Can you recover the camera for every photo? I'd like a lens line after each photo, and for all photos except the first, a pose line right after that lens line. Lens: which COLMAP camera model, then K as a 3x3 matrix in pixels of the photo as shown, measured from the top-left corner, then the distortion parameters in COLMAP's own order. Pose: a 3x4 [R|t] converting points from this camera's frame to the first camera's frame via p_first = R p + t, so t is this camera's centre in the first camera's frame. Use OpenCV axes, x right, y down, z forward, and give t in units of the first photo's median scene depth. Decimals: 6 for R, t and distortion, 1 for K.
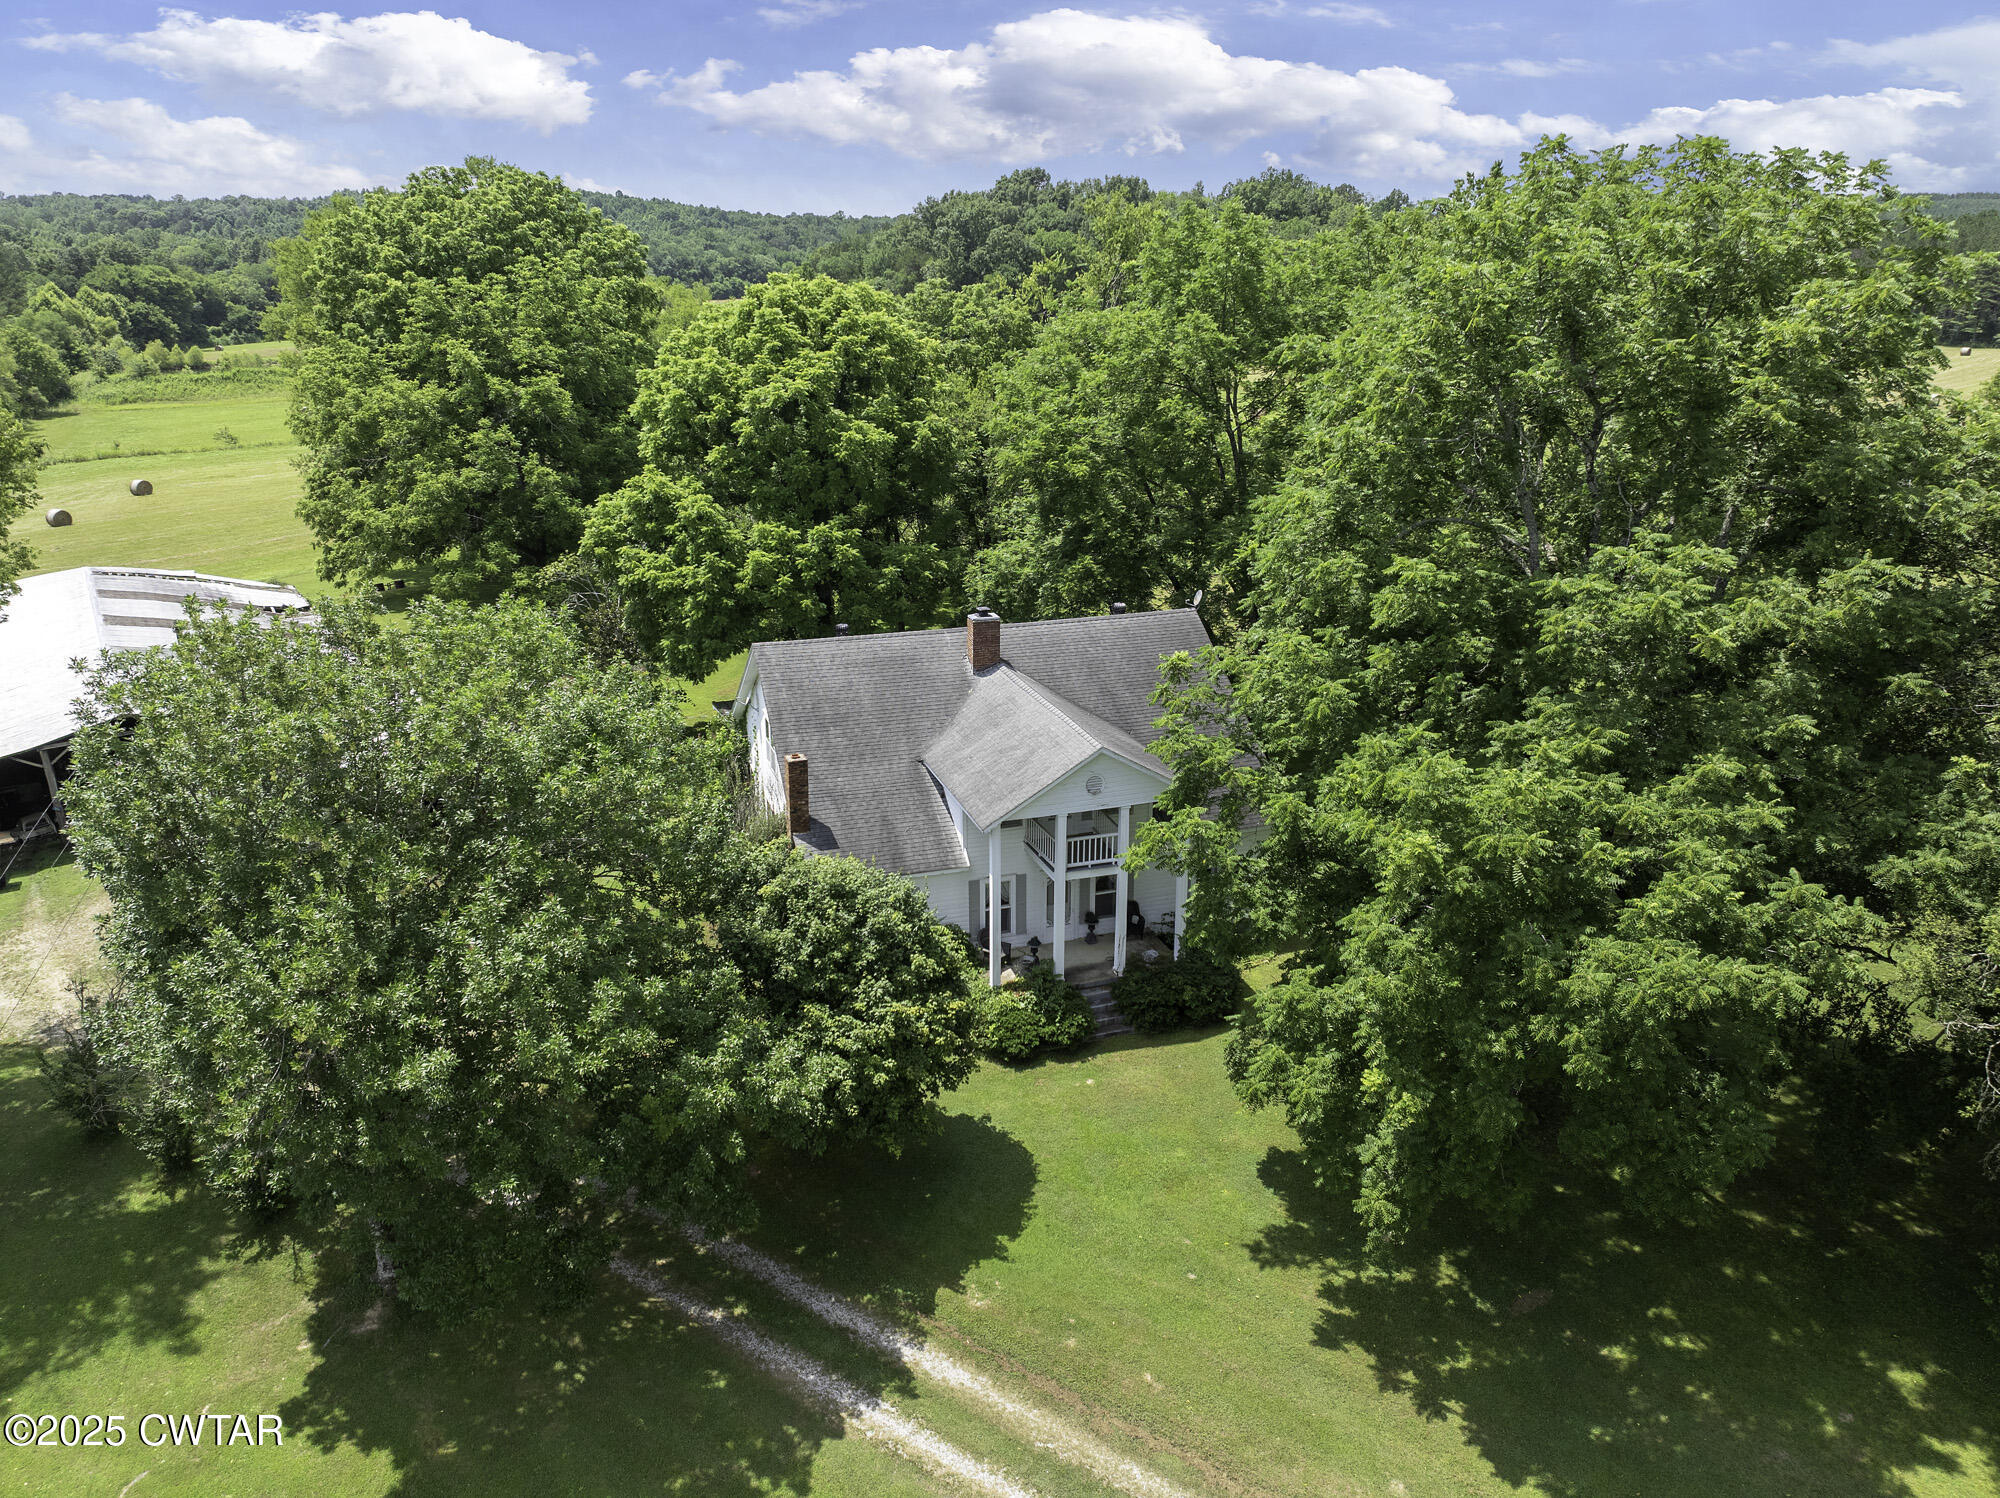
lens RADIAL K [[1415.7, 0, 1000.0], [0, 1415.7, 749.0], [0, 0, 1]] dist [-0.000358, -0.000516]
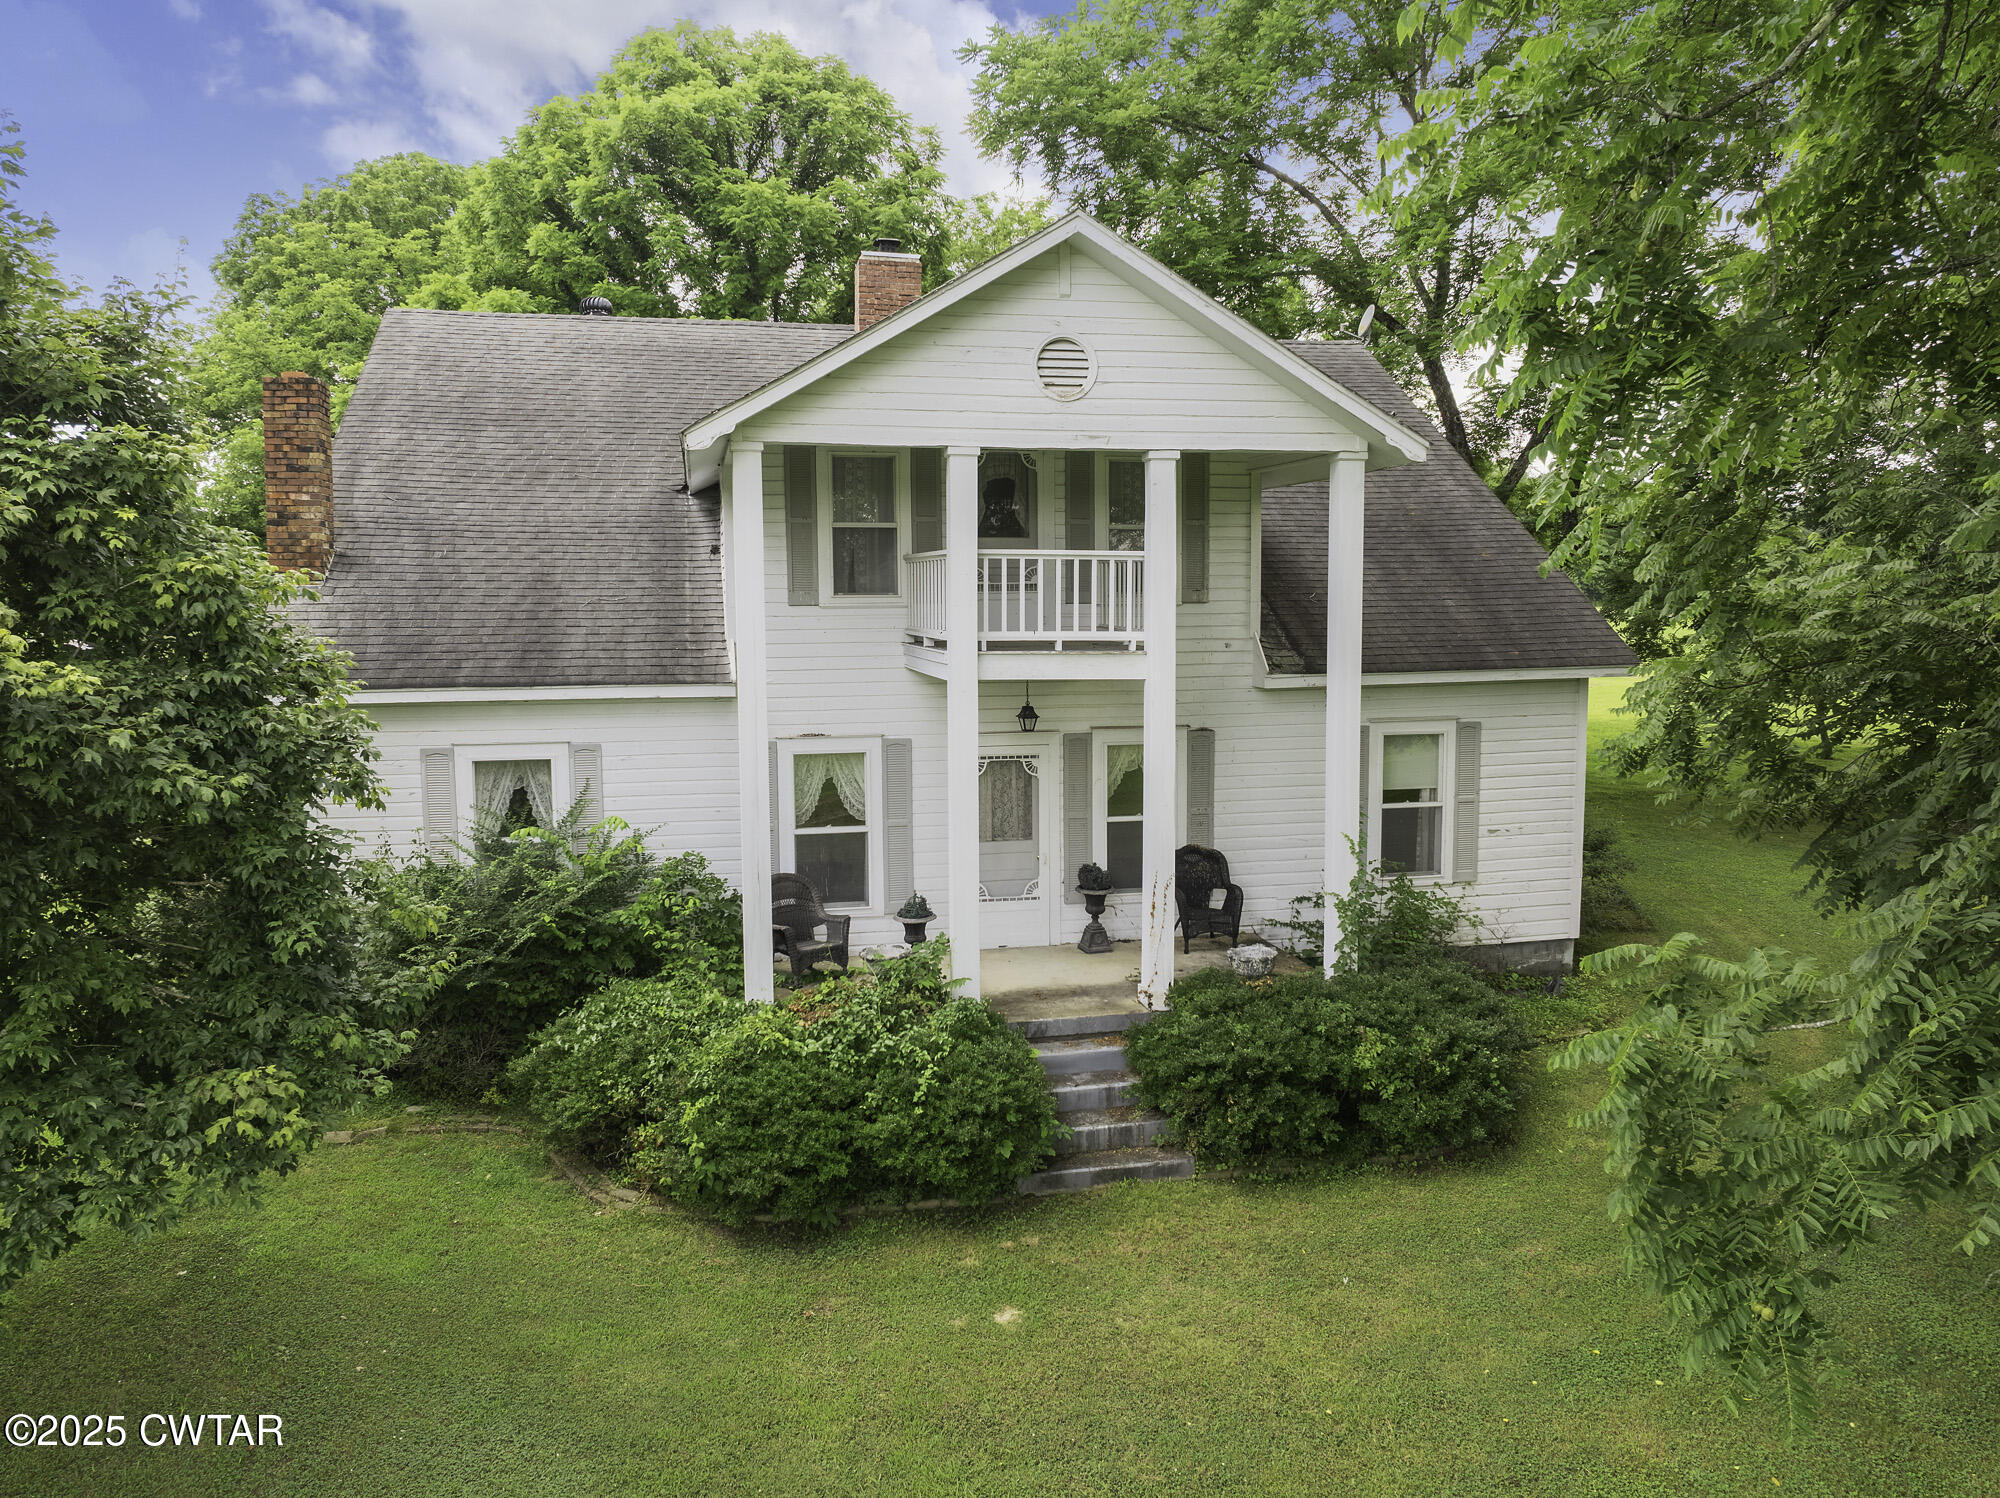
lens RADIAL K [[1415.7, 0, 1000.0], [0, 1415.7, 749.0], [0, 0, 1]] dist [-0.000358, -0.000516]
pose [[0.993987, 0.010009, -0.109040, 0.086306], [-0.032959, 0.976978, -0.210777, 0.177373], [0.104420, 0.213103, 0.971434, 0.680136]]
